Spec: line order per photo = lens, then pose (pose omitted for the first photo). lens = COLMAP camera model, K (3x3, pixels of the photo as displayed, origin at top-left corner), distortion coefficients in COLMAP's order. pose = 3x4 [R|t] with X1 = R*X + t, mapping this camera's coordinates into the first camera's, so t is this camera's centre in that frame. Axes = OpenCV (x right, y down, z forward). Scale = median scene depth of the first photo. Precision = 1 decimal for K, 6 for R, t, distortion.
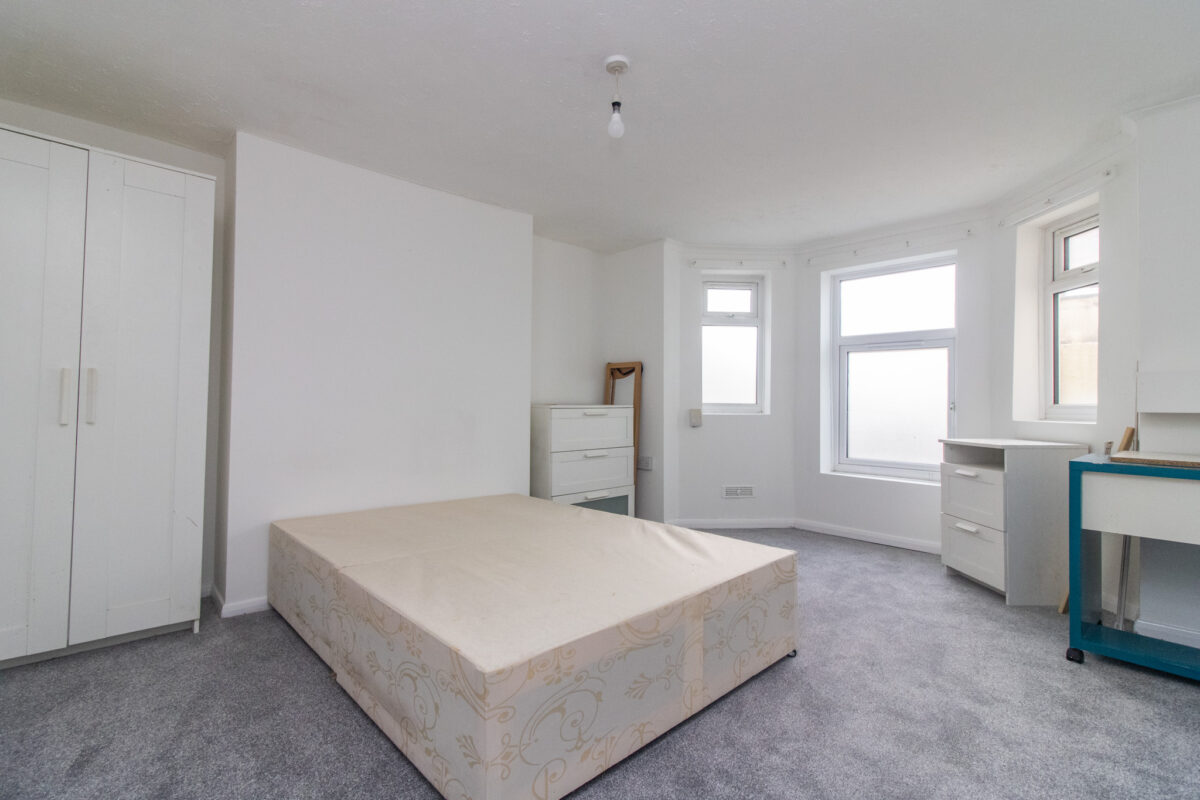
lens RADIAL K [[549.2, 0, 606.7], [0, 549.2, 393.4], [0, 0, 1]] dist [0.002870, 0.002141]
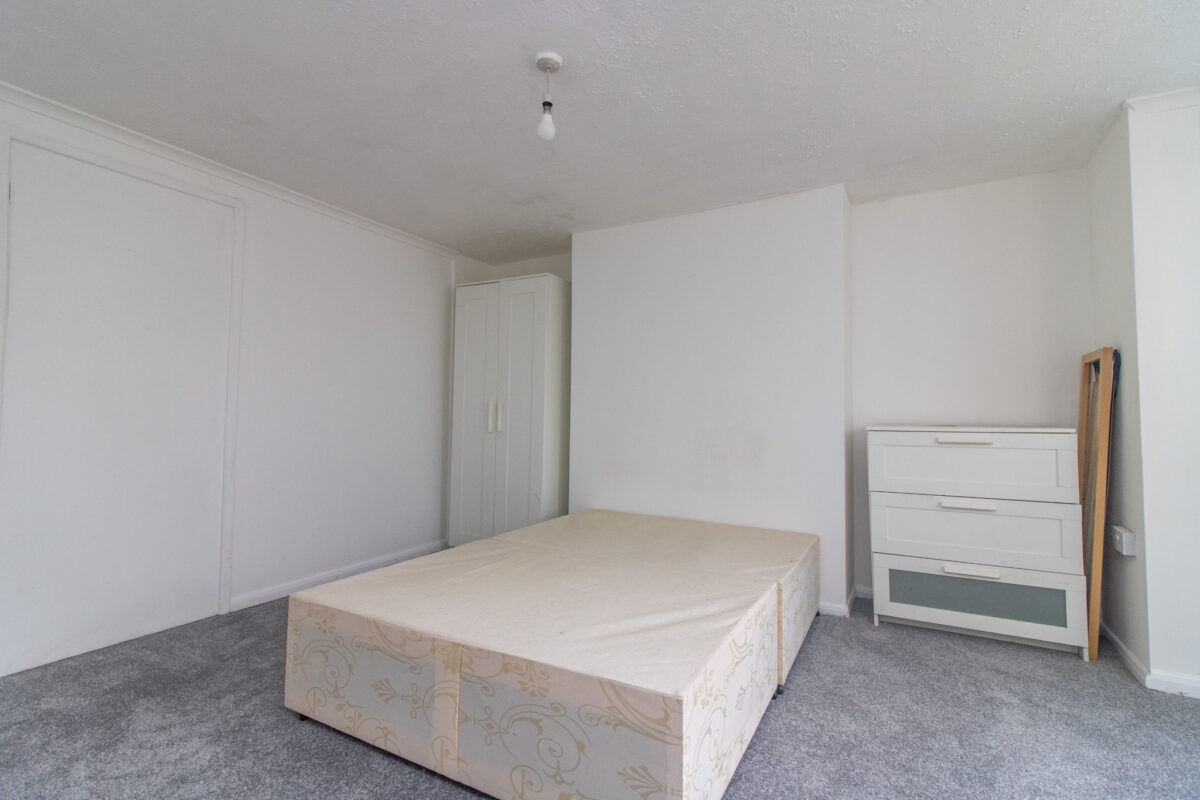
lens RADIAL K [[549.2, 0, 603.5], [0, 549.2, 392.3], [0, 0, 1]] dist [0.002870, 0.002141]
pose [[0.307755, -0.038394, -0.950691, 1.115249], [0.008926, 0.999258, -0.037466, 0.001227], [0.951424, 0.003044, 0.307869, 0.977689]]
